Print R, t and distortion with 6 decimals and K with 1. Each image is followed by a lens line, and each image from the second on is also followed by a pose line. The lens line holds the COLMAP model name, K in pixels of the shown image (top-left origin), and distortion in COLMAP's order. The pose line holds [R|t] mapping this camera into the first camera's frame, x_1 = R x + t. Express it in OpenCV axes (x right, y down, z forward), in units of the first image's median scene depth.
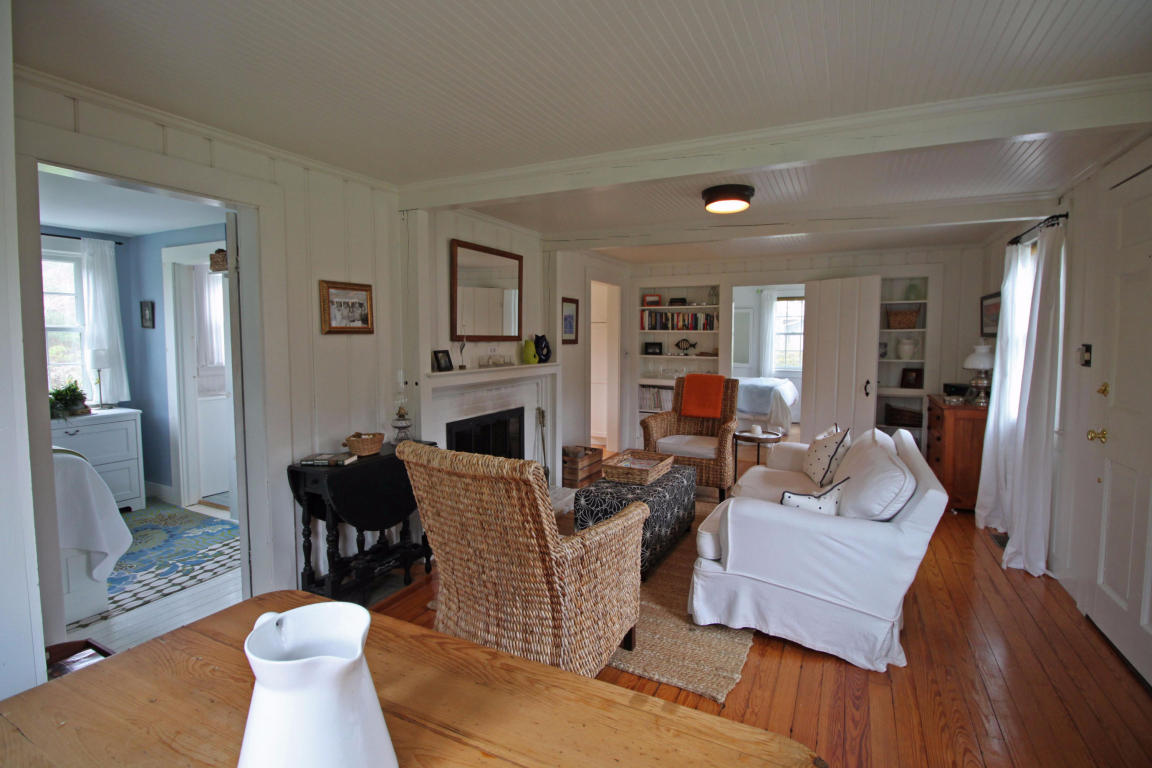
lens RADIAL K [[532.0, 0, 584.2], [0, 532.0, 376.7], [0, 0, 1]] dist [-0.014812, -0.002438]
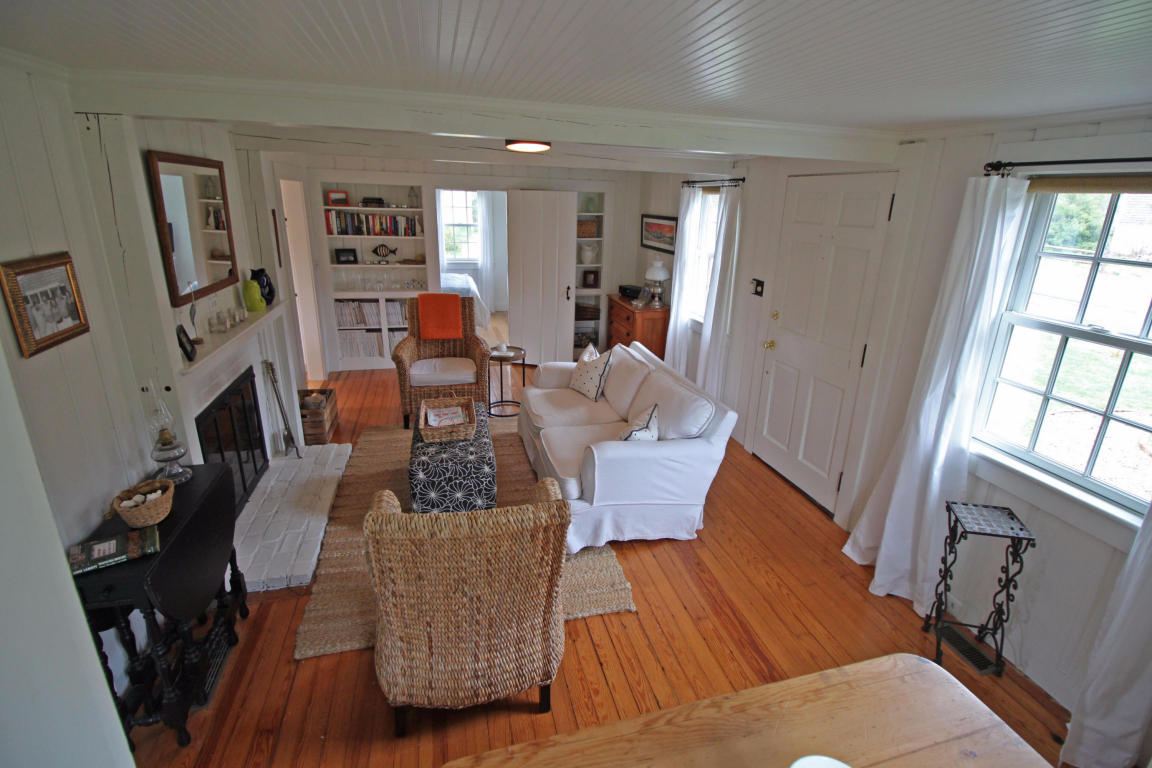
lens RADIAL K [[532.0, 0, 579.0], [0, 532.0, 376.7], [0, 0, 1]] dist [-0.014812, -0.002438]
pose [[0.749914, -0.187113, 0.634521, -0.230836], [0.018759, 0.964794, 0.262337, -0.112169], [-0.661269, -0.184827, 0.727023, 0.111394]]
